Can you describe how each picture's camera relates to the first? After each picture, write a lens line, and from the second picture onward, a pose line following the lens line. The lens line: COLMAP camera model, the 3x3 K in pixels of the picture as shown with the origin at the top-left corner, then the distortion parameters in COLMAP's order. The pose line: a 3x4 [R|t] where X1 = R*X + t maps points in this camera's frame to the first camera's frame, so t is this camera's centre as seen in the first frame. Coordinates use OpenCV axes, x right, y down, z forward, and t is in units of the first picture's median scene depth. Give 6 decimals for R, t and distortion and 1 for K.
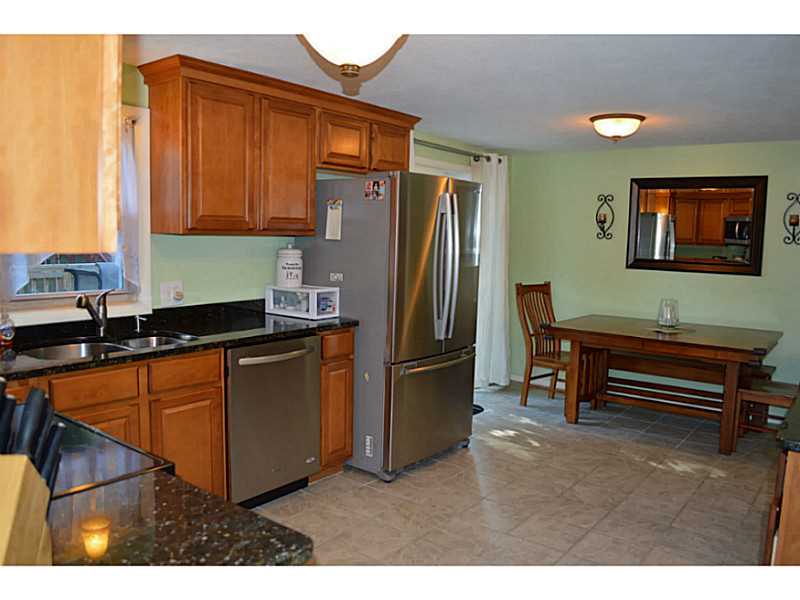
lens RADIAL K [[639.0, 0, 399.7], [0, 639.0, 299.7], [0, 0, 1]] dist [-0.081088, 0.010960]
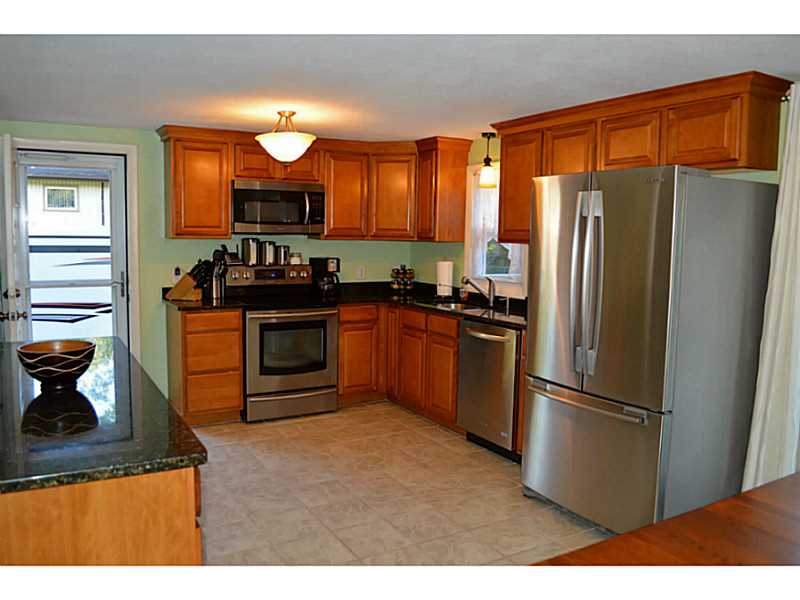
lens RADIAL K [[639.0, 0, 400.8], [0, 639.0, 300.8], [0, 0, 1]] dist [-0.081088, 0.010960]
pose [[-0.375433, 0.058105, -0.925027, 1.044602], [-0.126222, 0.985530, 0.113134, -0.104232], [0.918215, 0.159233, -0.362666, 1.260175]]
